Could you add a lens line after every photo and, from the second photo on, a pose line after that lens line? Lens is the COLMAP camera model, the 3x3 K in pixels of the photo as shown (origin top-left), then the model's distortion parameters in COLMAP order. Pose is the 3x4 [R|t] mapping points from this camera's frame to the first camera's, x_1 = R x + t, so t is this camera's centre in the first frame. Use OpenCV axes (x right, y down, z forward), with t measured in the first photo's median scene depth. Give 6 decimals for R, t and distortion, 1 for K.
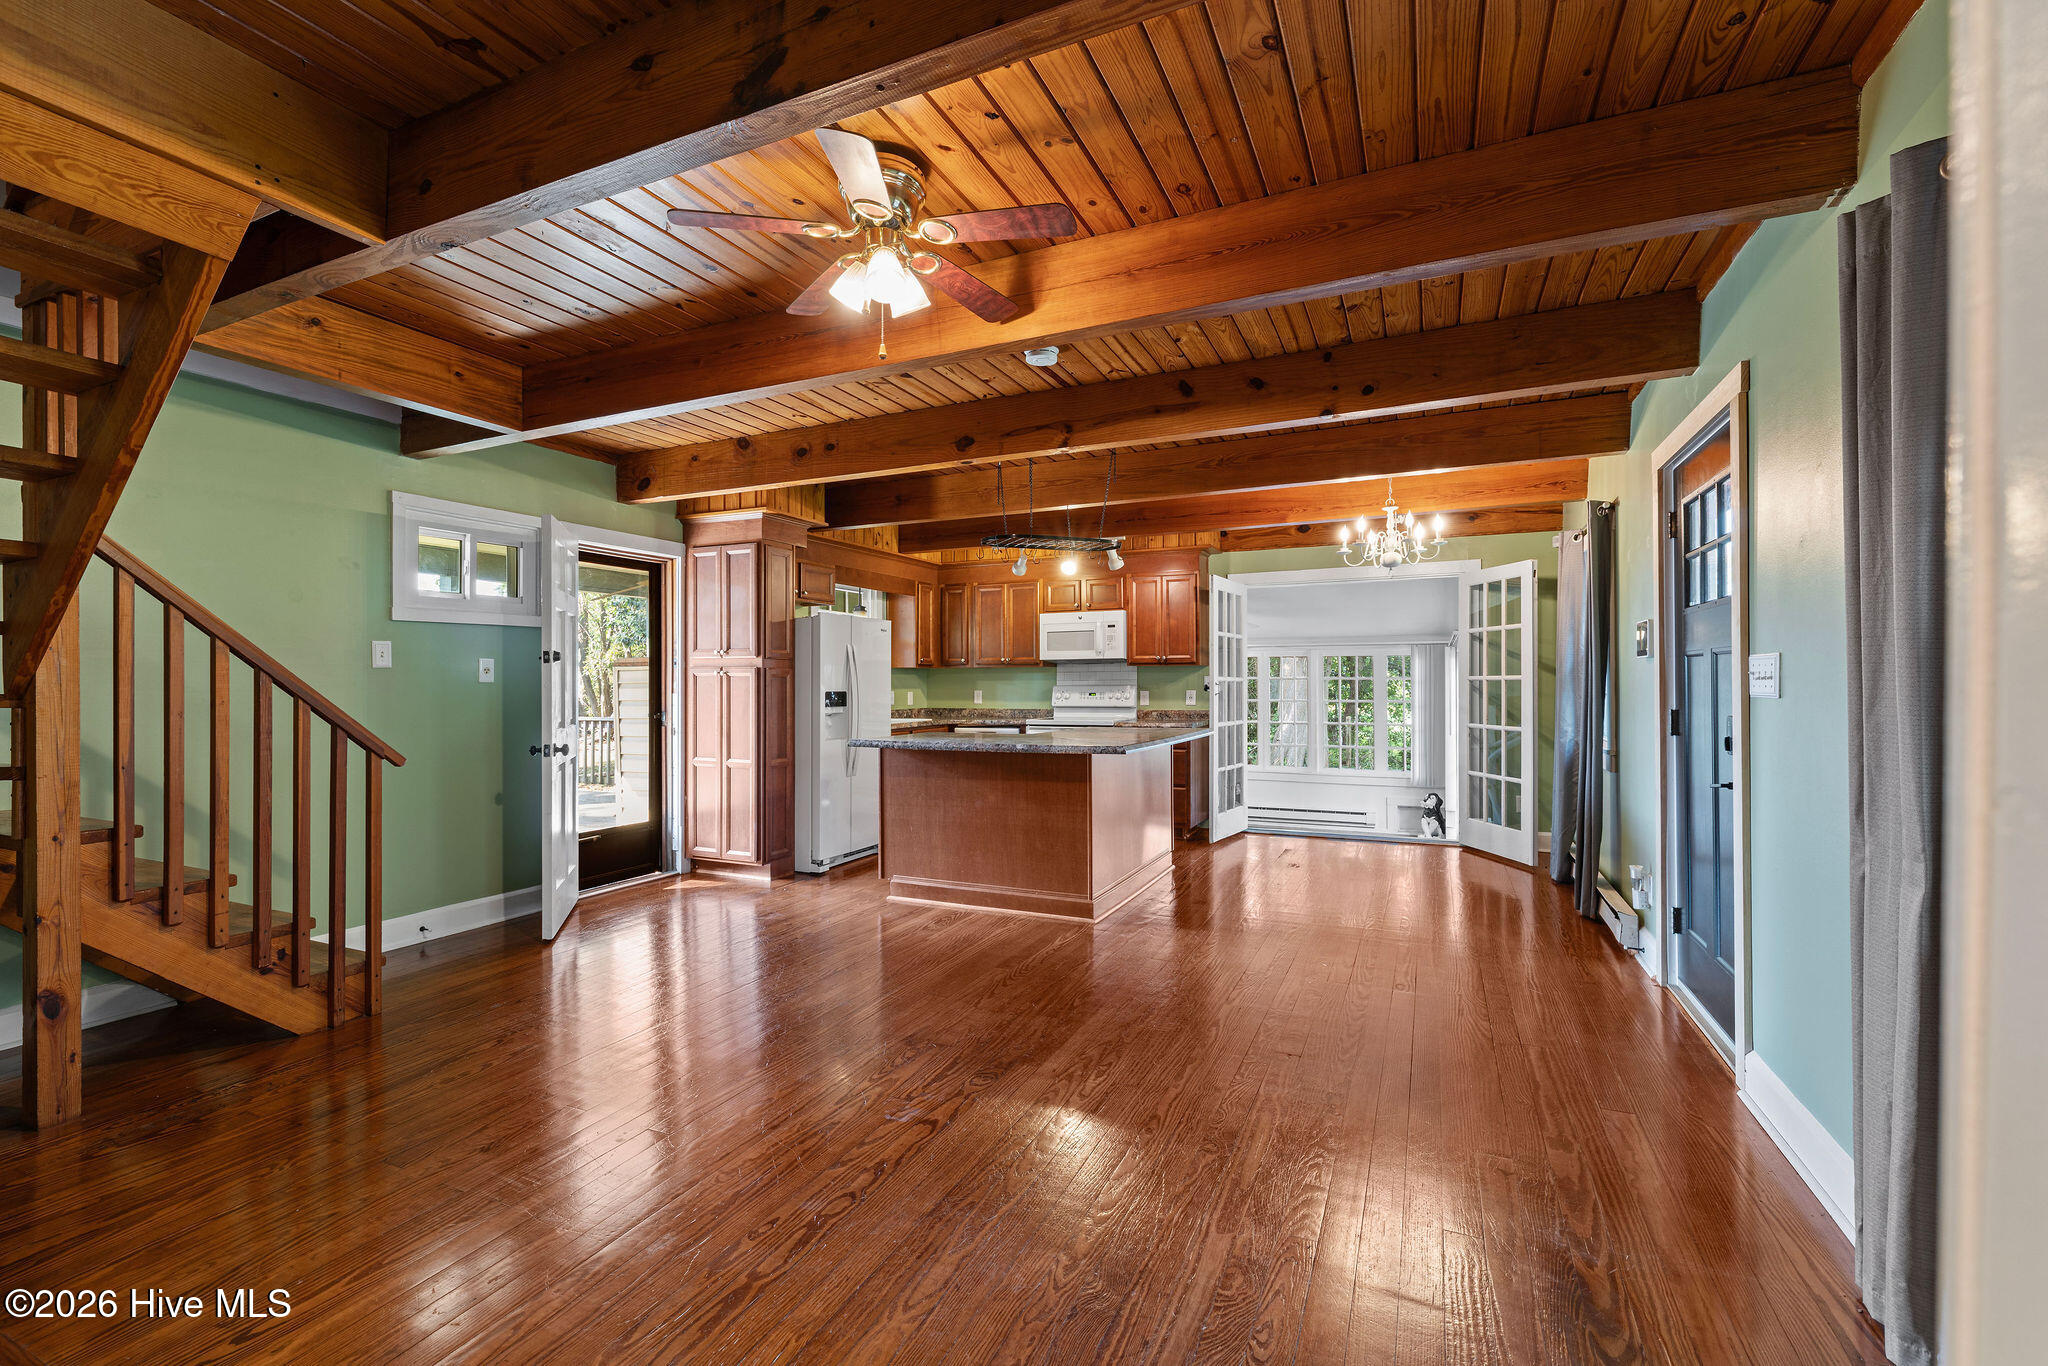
lens RADIAL K [[885.2, 0, 1034.0], [0, 885.2, 680.3], [0, 0, 1]] dist [-0.001698, 0.001516]
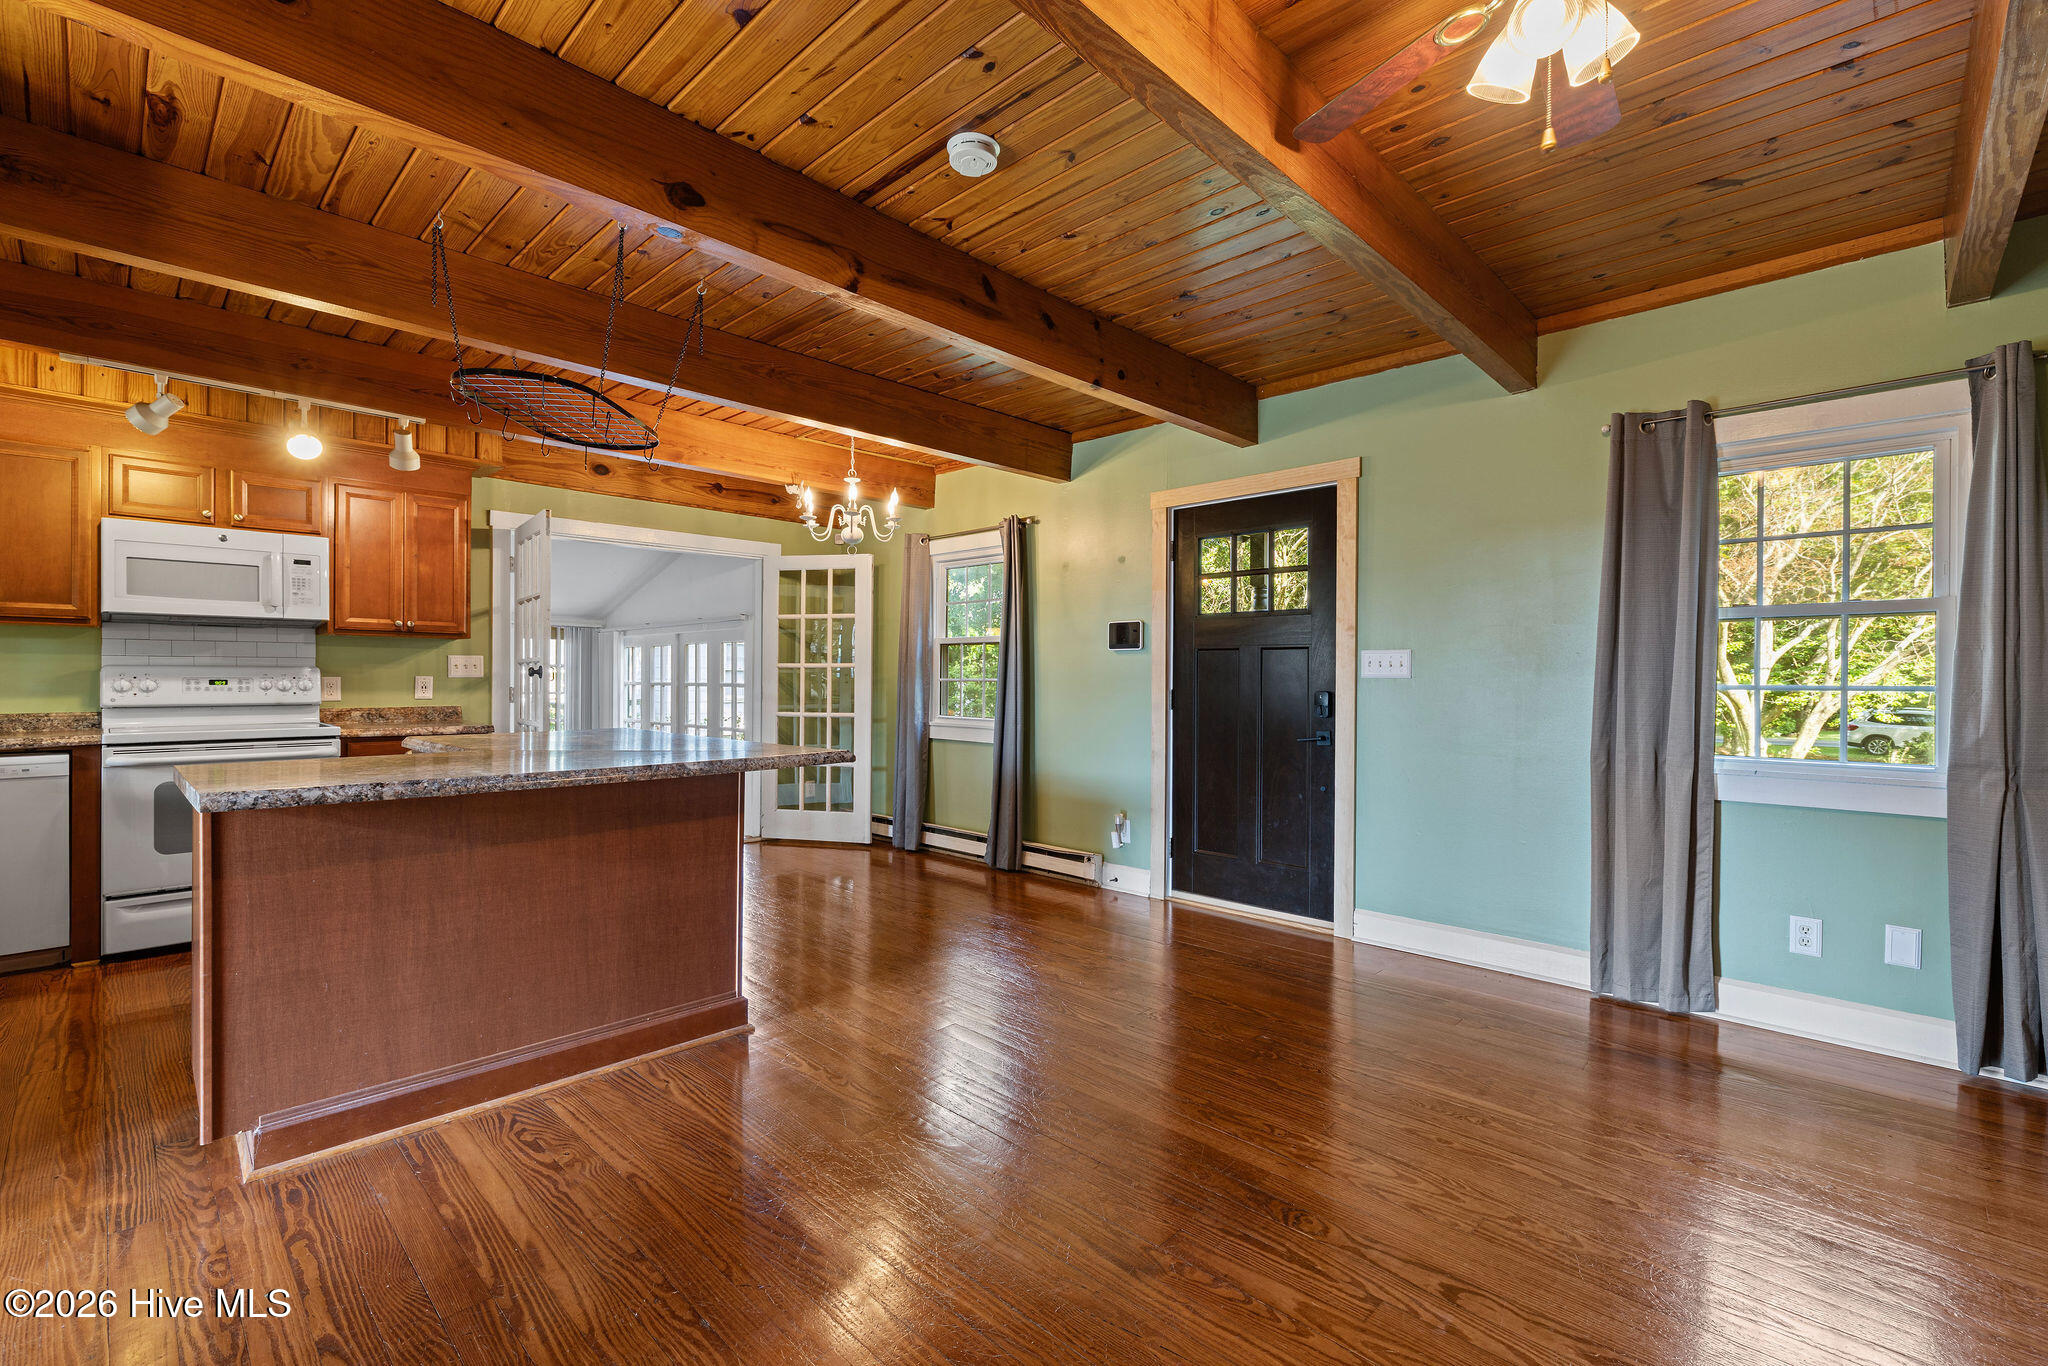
lens RADIAL K [[885.2, 0, 1032.9], [0, 885.2, 682.4], [0, 0, 1]] dist [-0.001698, 0.001516]
pose [[0.336312, 0.003478, 0.941744, -0.399265], [-0.010499, 0.999945, 0.000056, 0.015413], [-0.941692, -0.009906, 0.336330, 0.496724]]
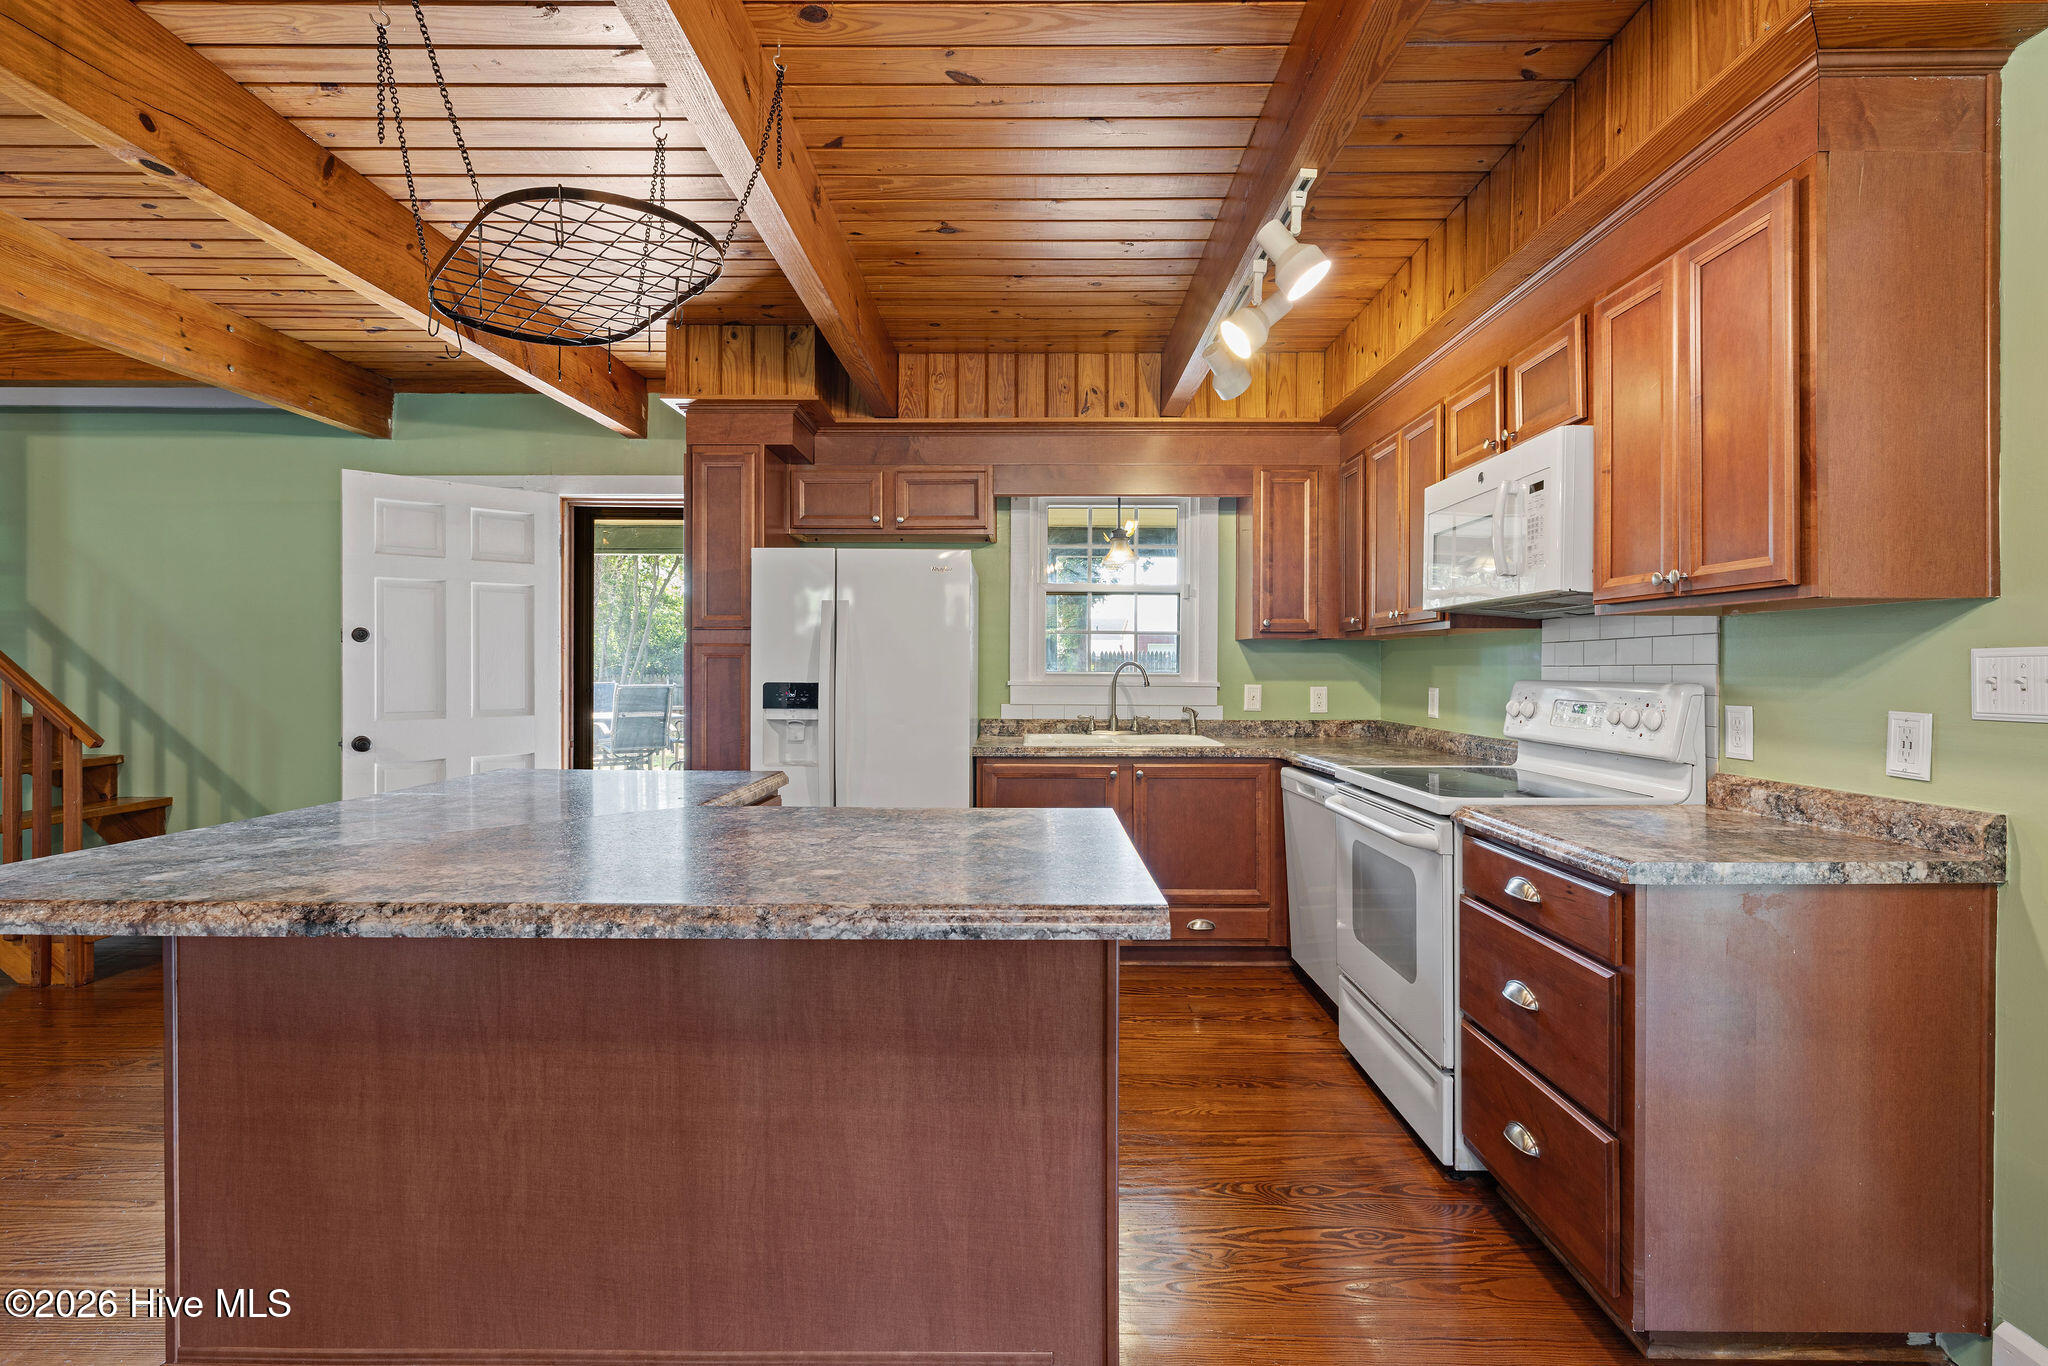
lens RADIAL K [[885.2, 0, 1031.7], [0, 885.2, 684.3], [0, 0, 1]] dist [-0.001698, 0.001516]
pose [[0.406635, 0.023590, -0.913286, 0.403860], [-0.002805, 0.999694, 0.024574, -0.001001], [0.913586, -0.007431, 0.406577, 0.983801]]
